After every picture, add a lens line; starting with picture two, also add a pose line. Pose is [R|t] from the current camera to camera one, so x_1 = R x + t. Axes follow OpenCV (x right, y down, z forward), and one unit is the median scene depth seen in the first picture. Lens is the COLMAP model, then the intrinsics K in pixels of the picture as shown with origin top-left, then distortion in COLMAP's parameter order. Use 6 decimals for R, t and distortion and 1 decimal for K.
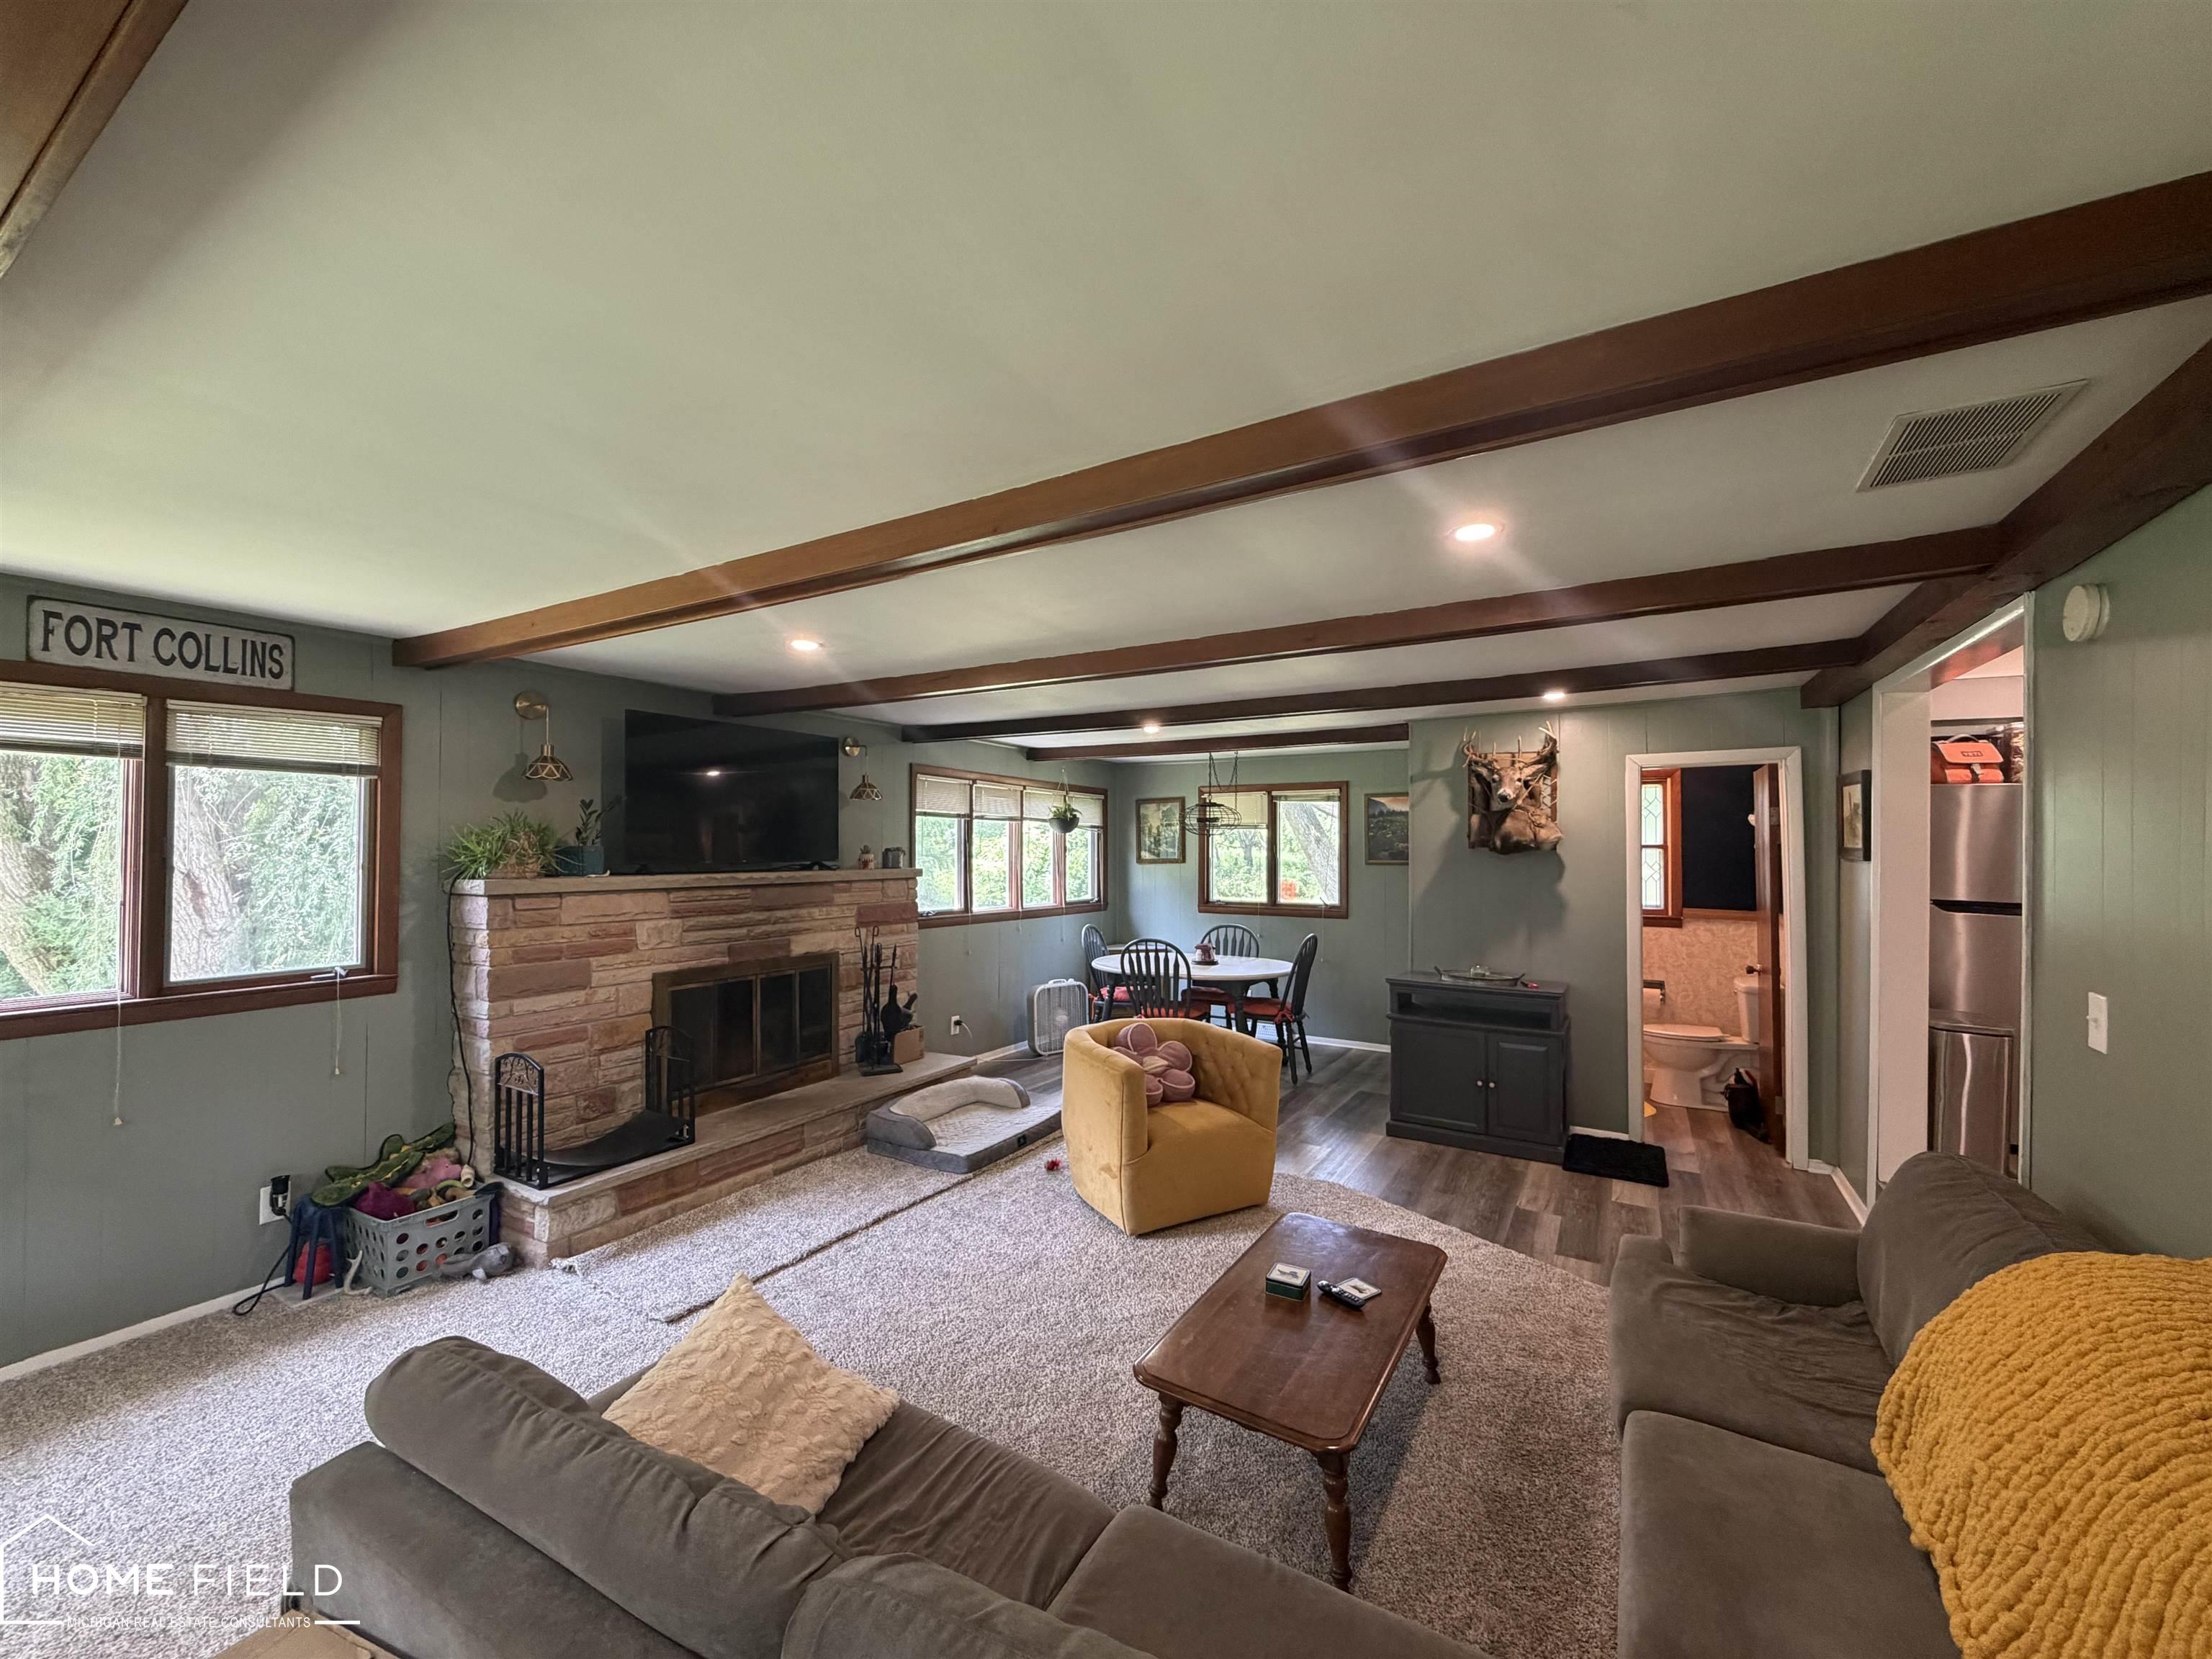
lens RADIAL K [[879.5, 0, 1102.4], [0, 879.5, 830.1], [0, 0, 1]] dist [-0.000190, 0.000703]
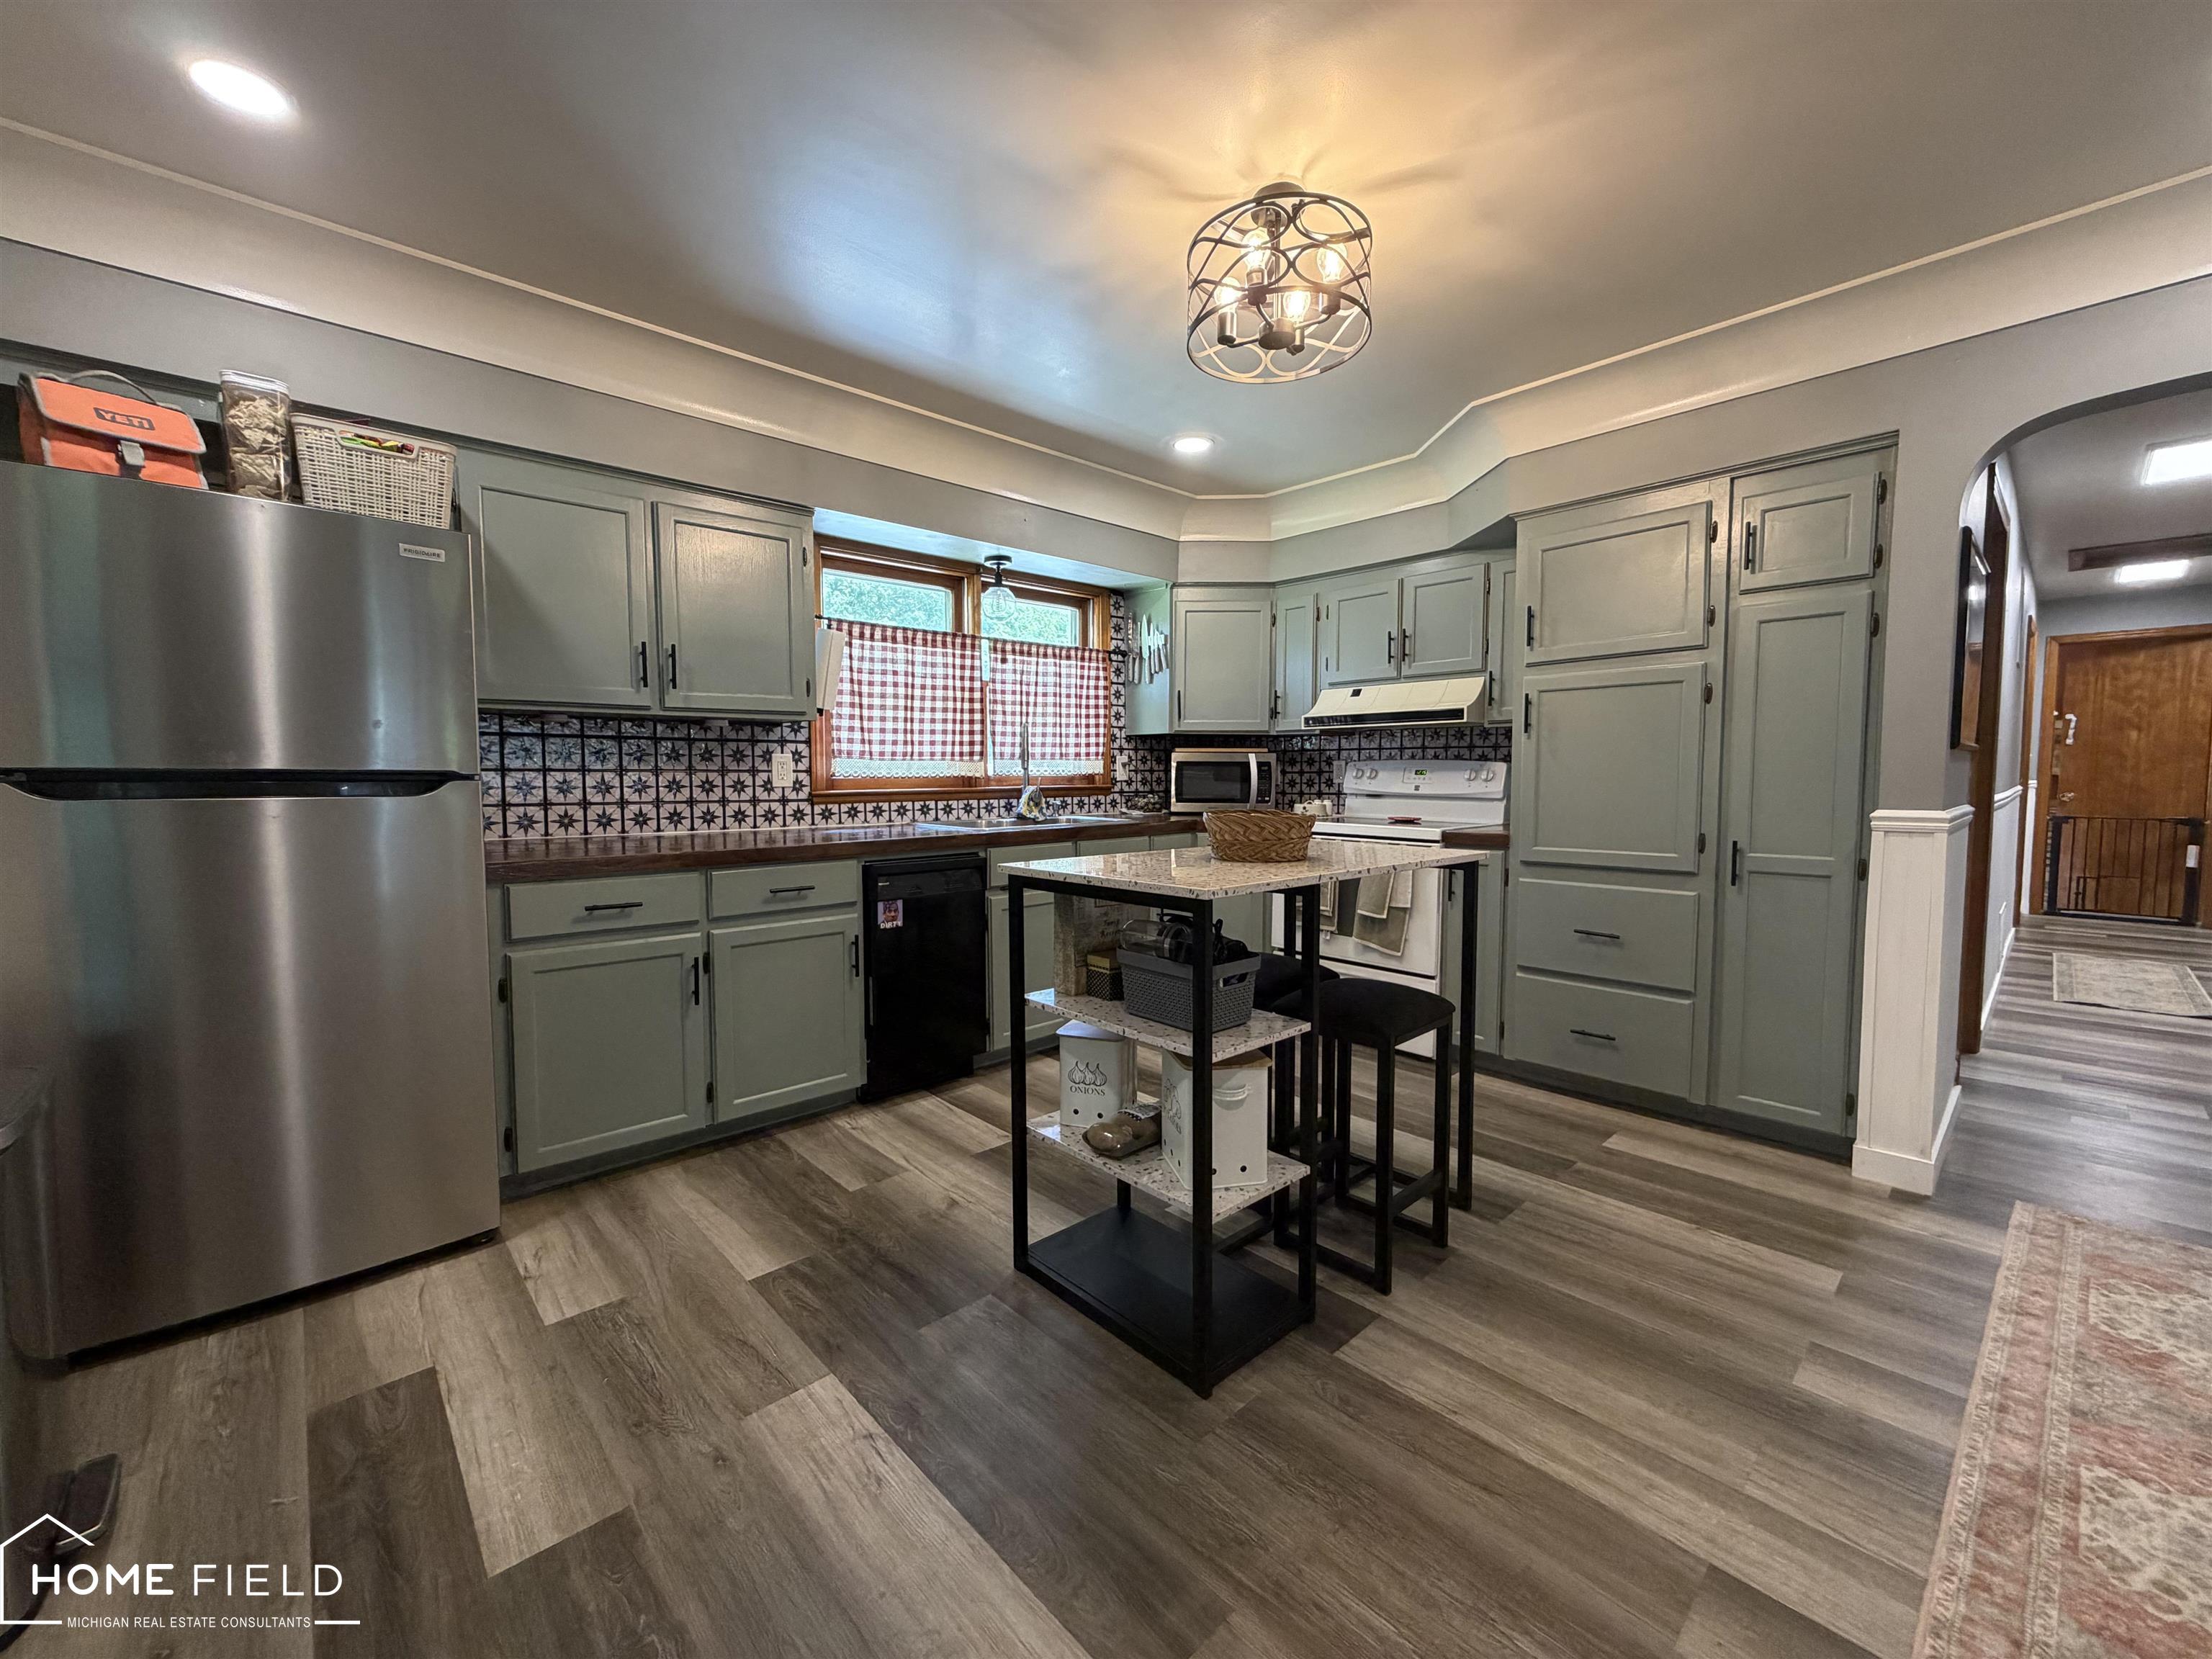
lens RADIAL K [[879.5, 0, 1102.8], [0, 879.5, 834.9], [0, 0, 1]] dist [-0.000190, 0.000703]
pose [[0.287986, -0.081579, 0.954154, 0.630580], [-0.000779, 0.996345, 0.085421, 0.065907], [-0.957634, -0.025343, 0.286869, 0.384721]]
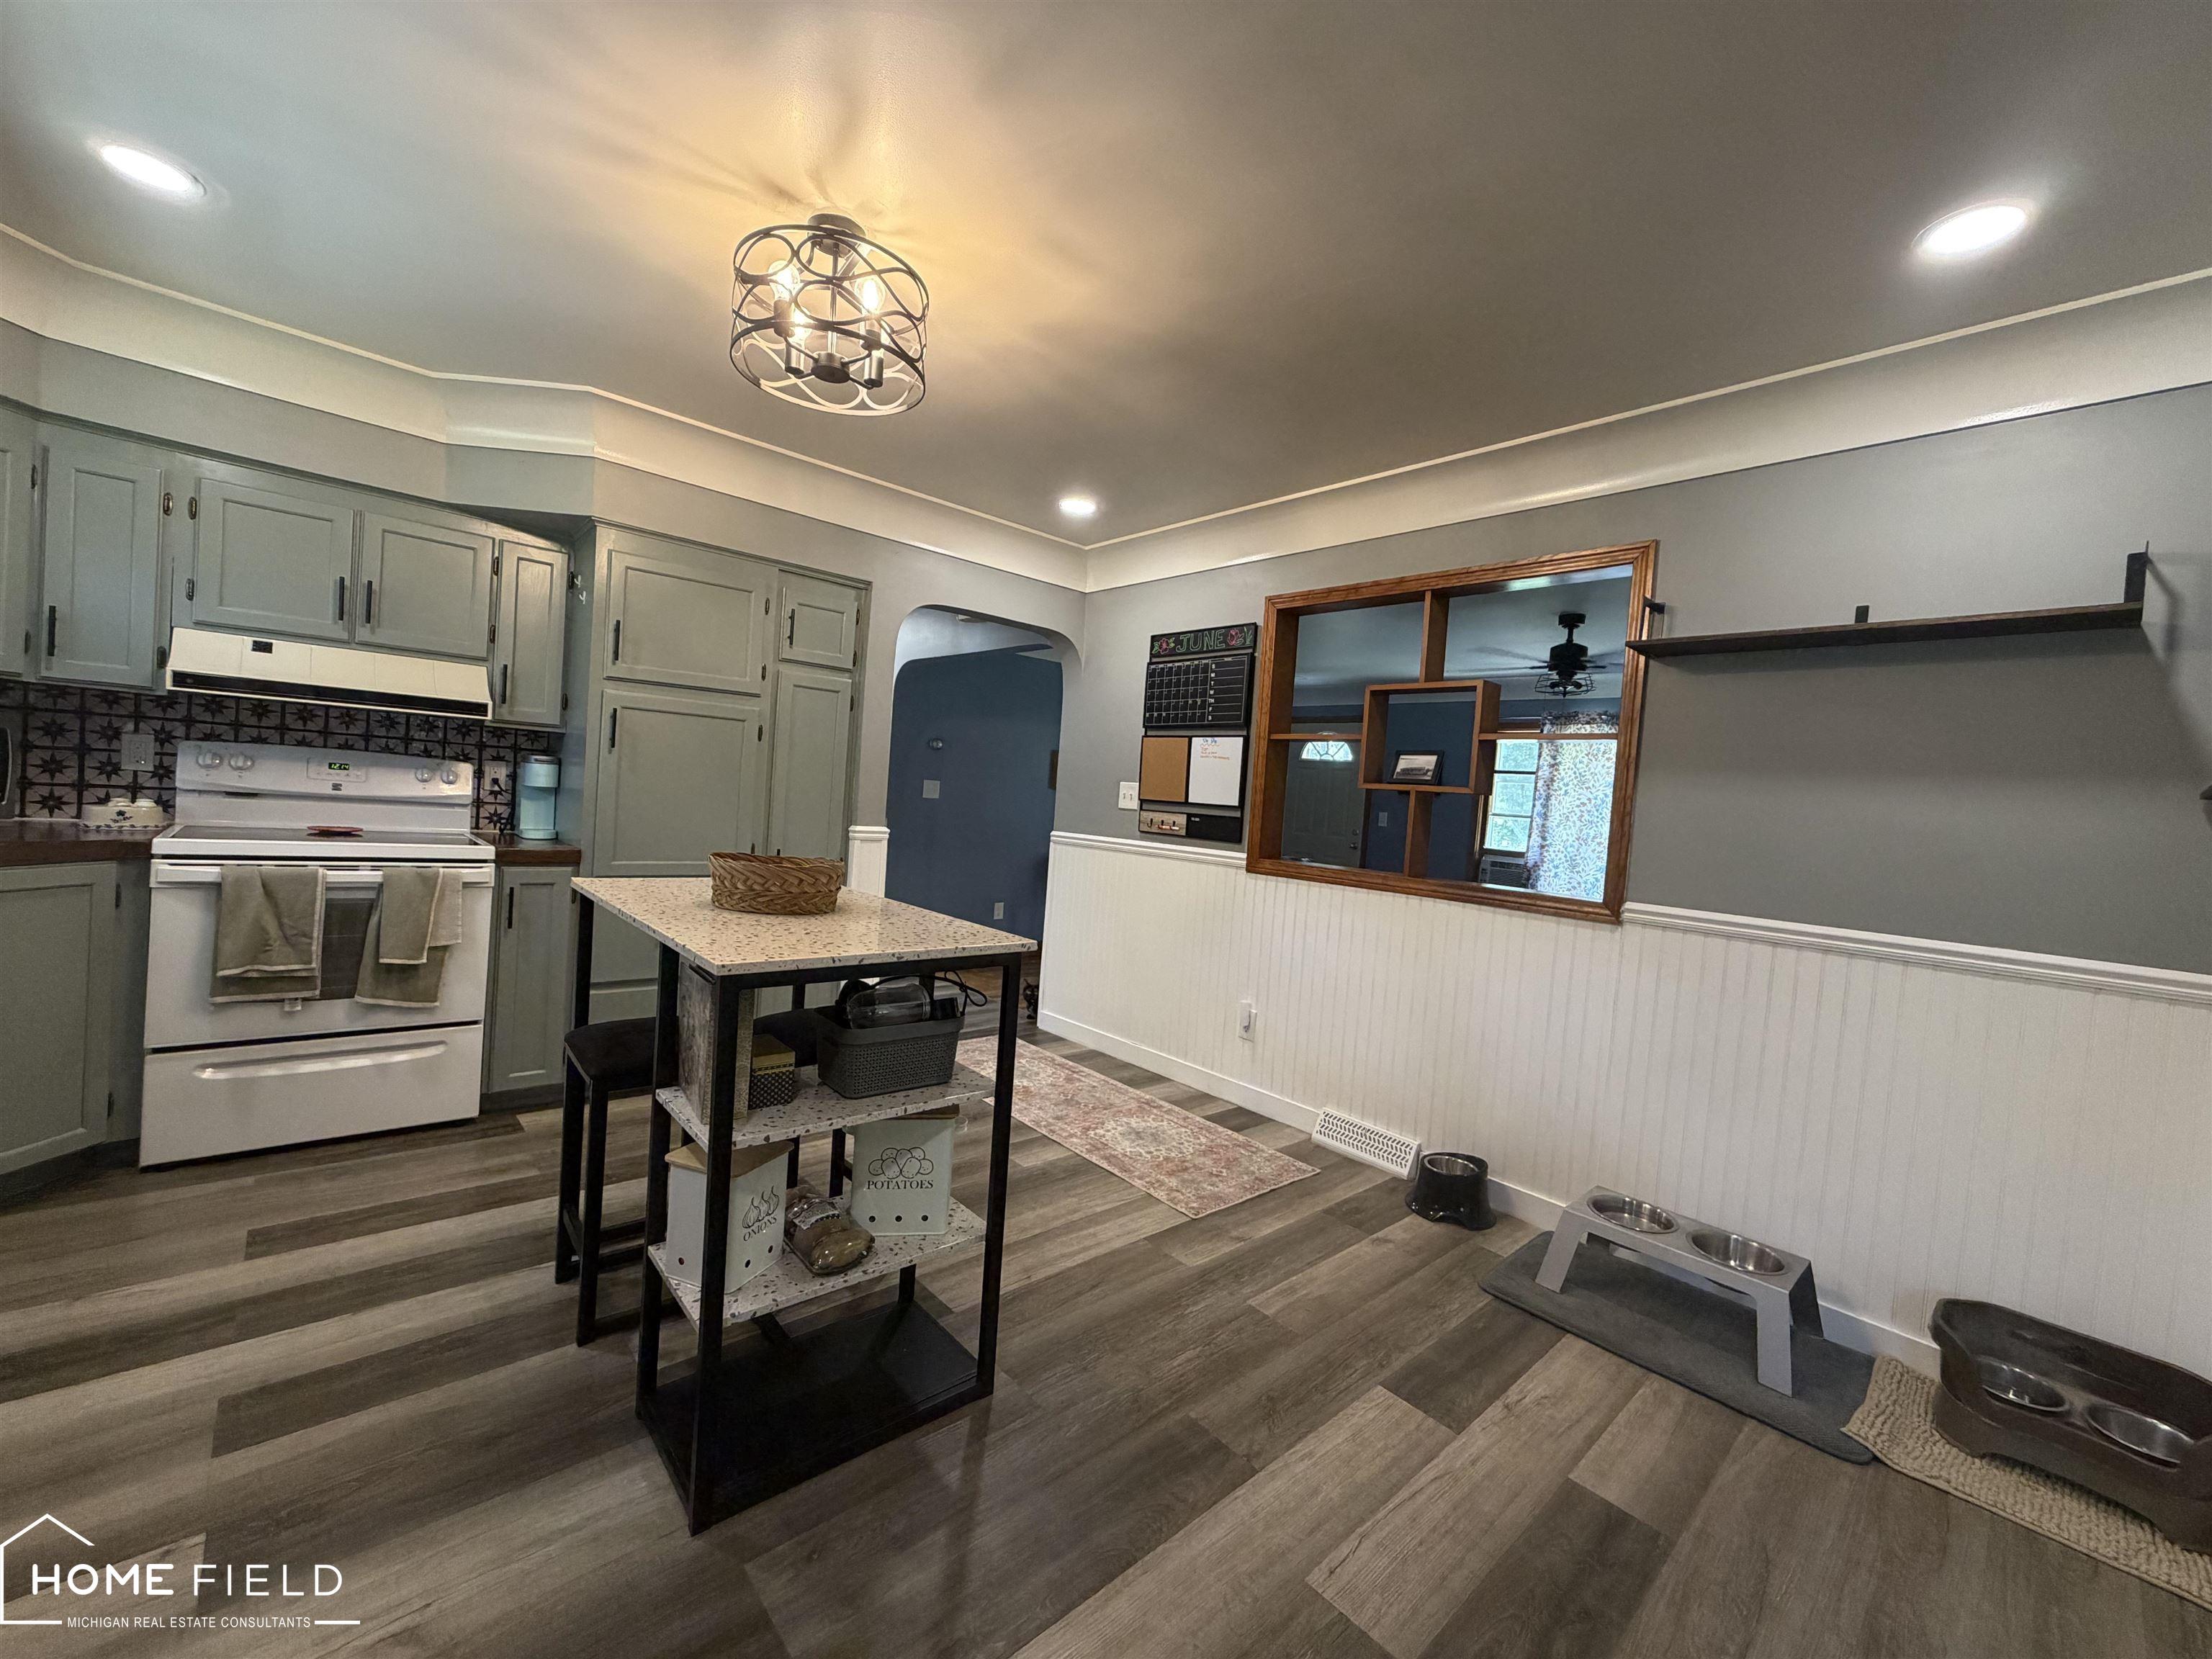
lens RADIAL K [[879.5, 0, 1100.8], [0, 879.5, 833.9], [0, 0, 1]] dist [-0.000190, 0.000703]
pose [[-0.949899, -0.098818, 0.296524, 0.811651], [-0.091297, 0.995054, 0.039142, 0.051217], [-0.298926, 0.010109, -0.954223, 0.780672]]
